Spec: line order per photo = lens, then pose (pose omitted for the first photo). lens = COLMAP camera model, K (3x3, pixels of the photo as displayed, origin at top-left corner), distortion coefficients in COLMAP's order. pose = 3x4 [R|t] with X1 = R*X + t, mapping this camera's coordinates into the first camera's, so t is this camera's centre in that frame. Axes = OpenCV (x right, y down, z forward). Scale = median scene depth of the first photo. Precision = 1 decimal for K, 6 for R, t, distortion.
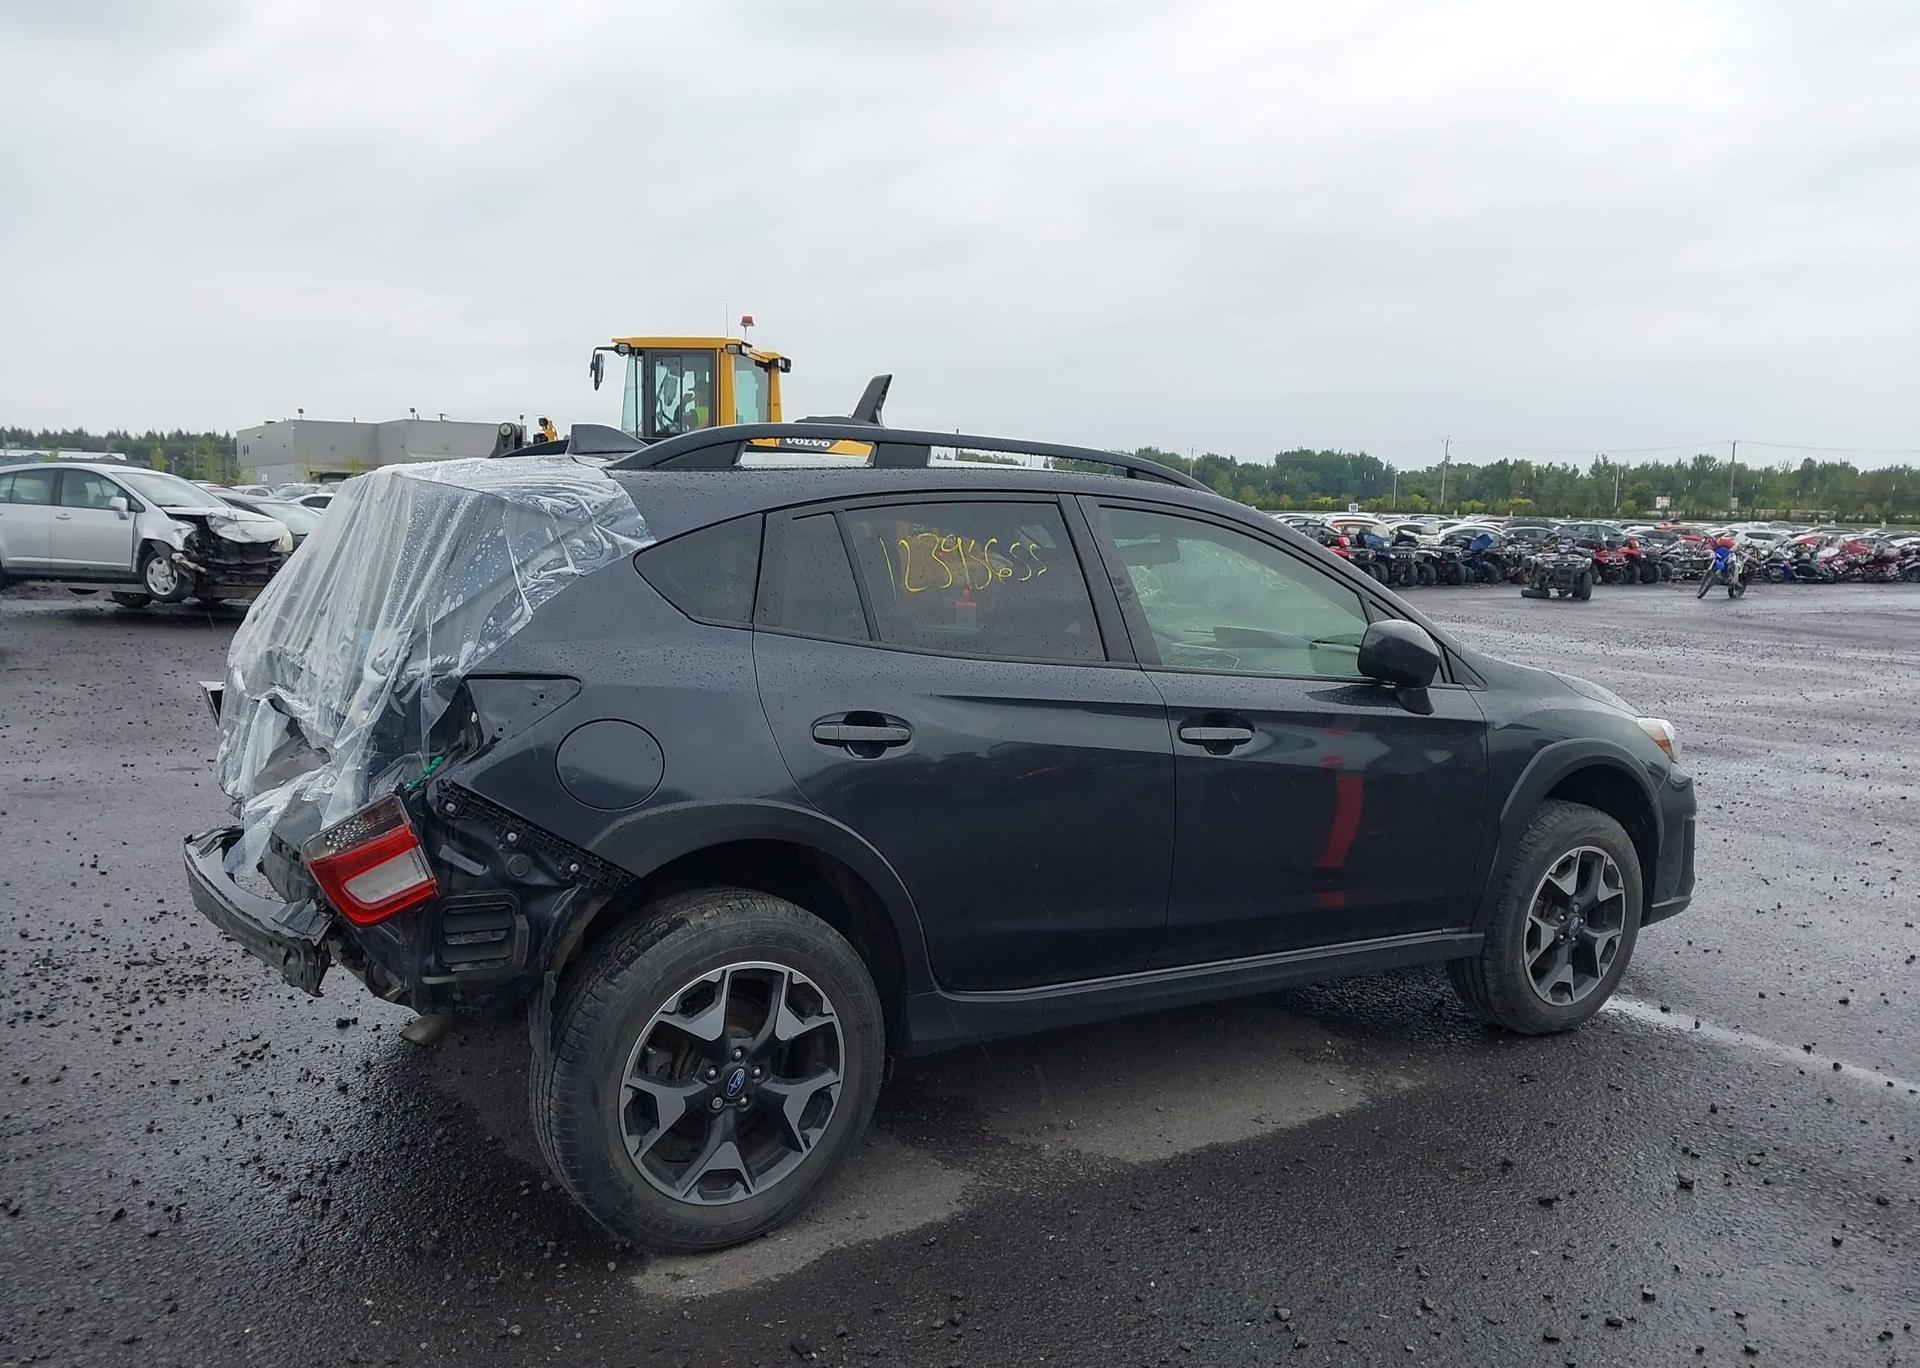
lens RADIAL K [[1318.4, 0, 1150.9], [0, 1318.4, 643.7], [0, 0, 1]] dist [0.004877, 0.000119]
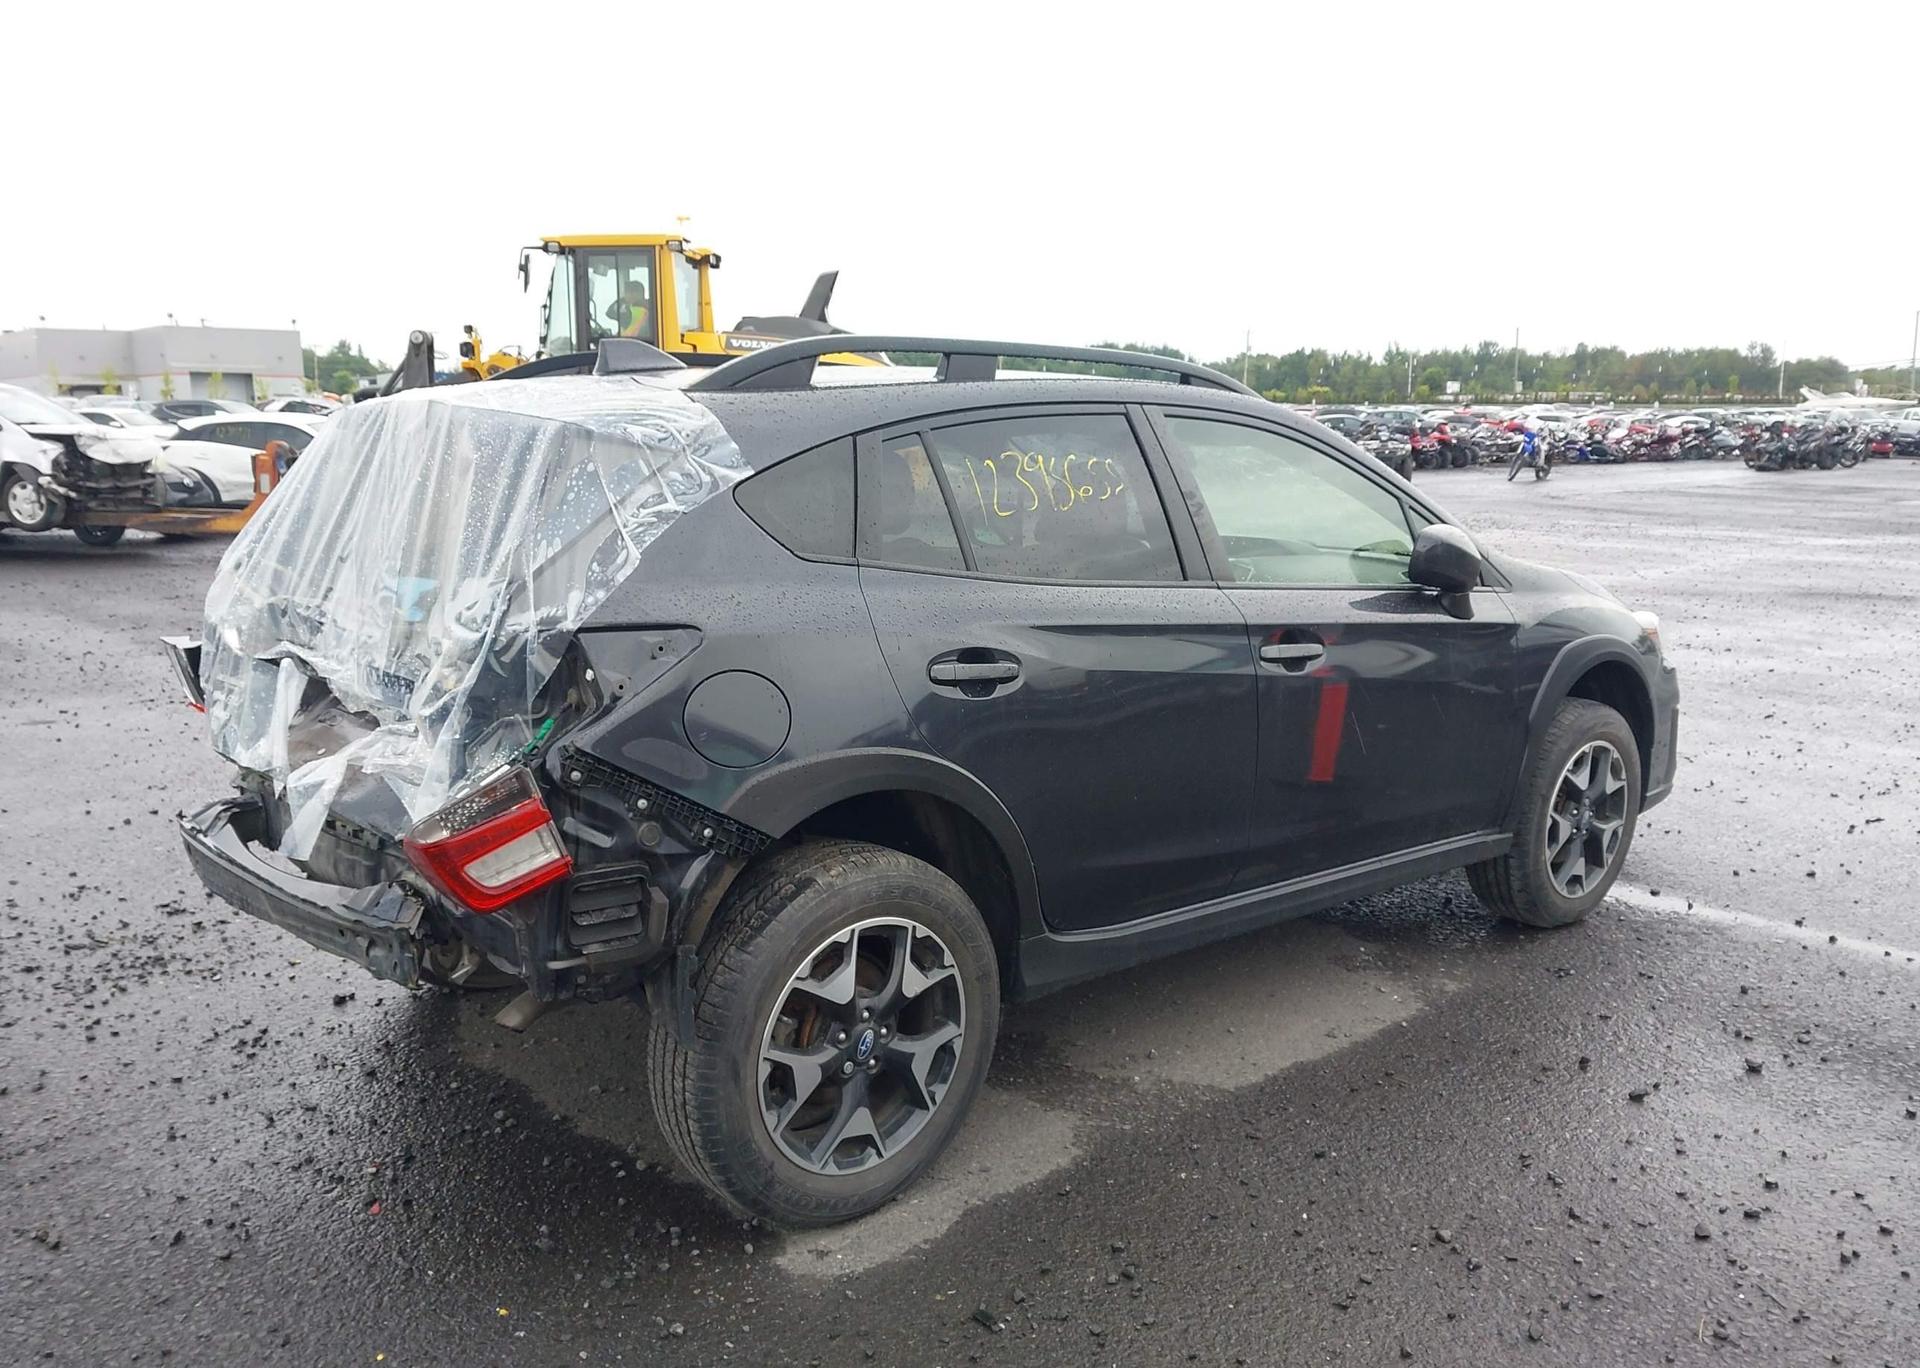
lens RADIAL K [[1308.2, 0, 1084.7], [0, 1308.2, 606.0], [0, 0, 1]] dist [0.004540, -0.002604]
pose [[0.993817, -0.037564, 0.104484, -0.216711], [0.032011, 0.998010, 0.054324, -0.023286], [-0.106317, -0.050644, 0.993042, 0.063102]]
